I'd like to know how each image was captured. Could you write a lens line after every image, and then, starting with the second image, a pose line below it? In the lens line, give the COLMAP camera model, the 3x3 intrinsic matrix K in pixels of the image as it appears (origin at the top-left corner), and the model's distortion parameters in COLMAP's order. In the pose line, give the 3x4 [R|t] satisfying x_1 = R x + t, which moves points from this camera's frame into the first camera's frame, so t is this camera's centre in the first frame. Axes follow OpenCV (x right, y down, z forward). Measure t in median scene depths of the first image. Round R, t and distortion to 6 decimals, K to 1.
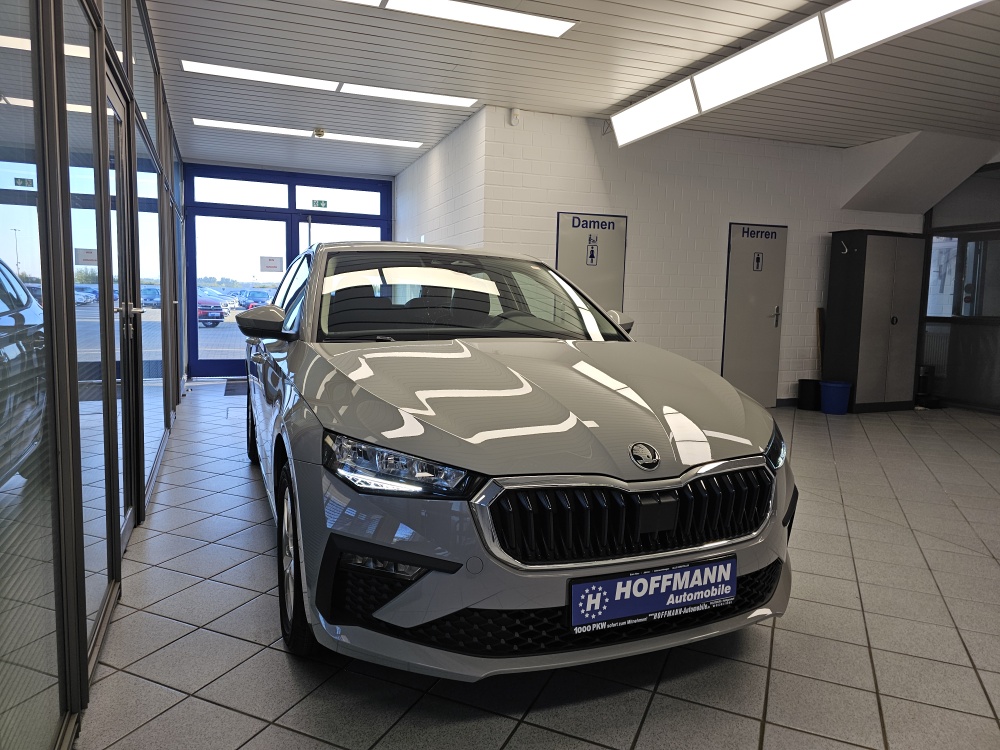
lens RADIAL K [[701.1, 0, 500.0], [0, 701.1, 375.0], [0, 0, 1]] dist [0.080616, -0.106318]
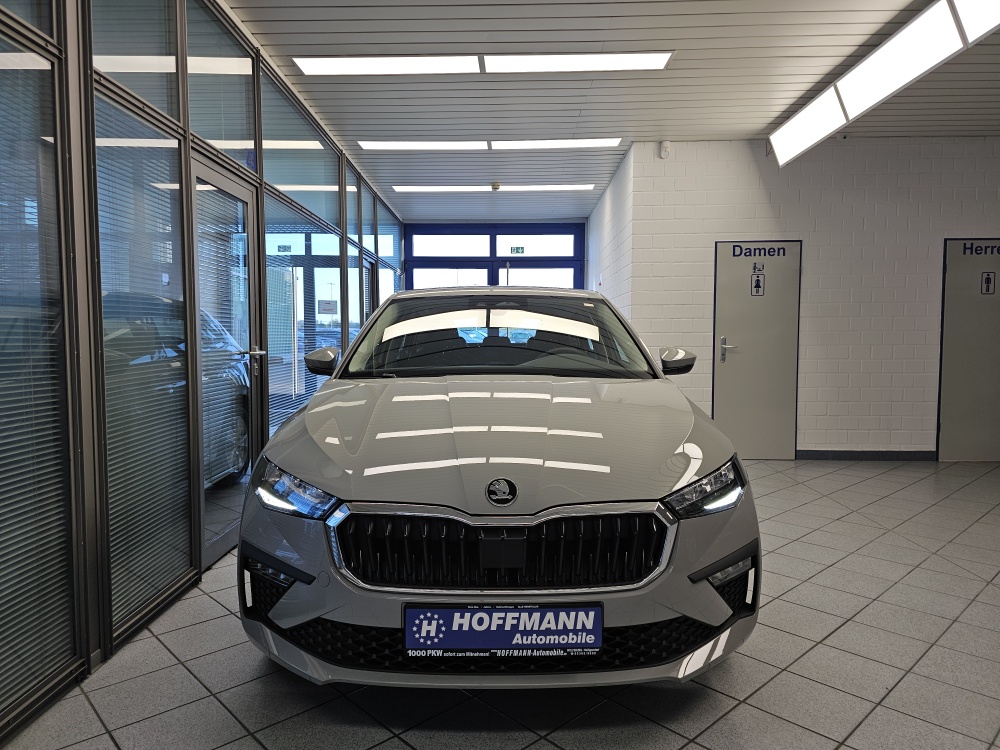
lens RADIAL K [[712.5, 0, 516.0], [0, 712.5, 380.8], [0, 0, 1]] dist [0.070388, -0.100703]
pose [[0.916886, 0.003347, -0.399134, 0.623318], [-0.021046, 0.998979, -0.039970, -0.003729], [0.398593, 0.045048, 0.916021, 0.060545]]
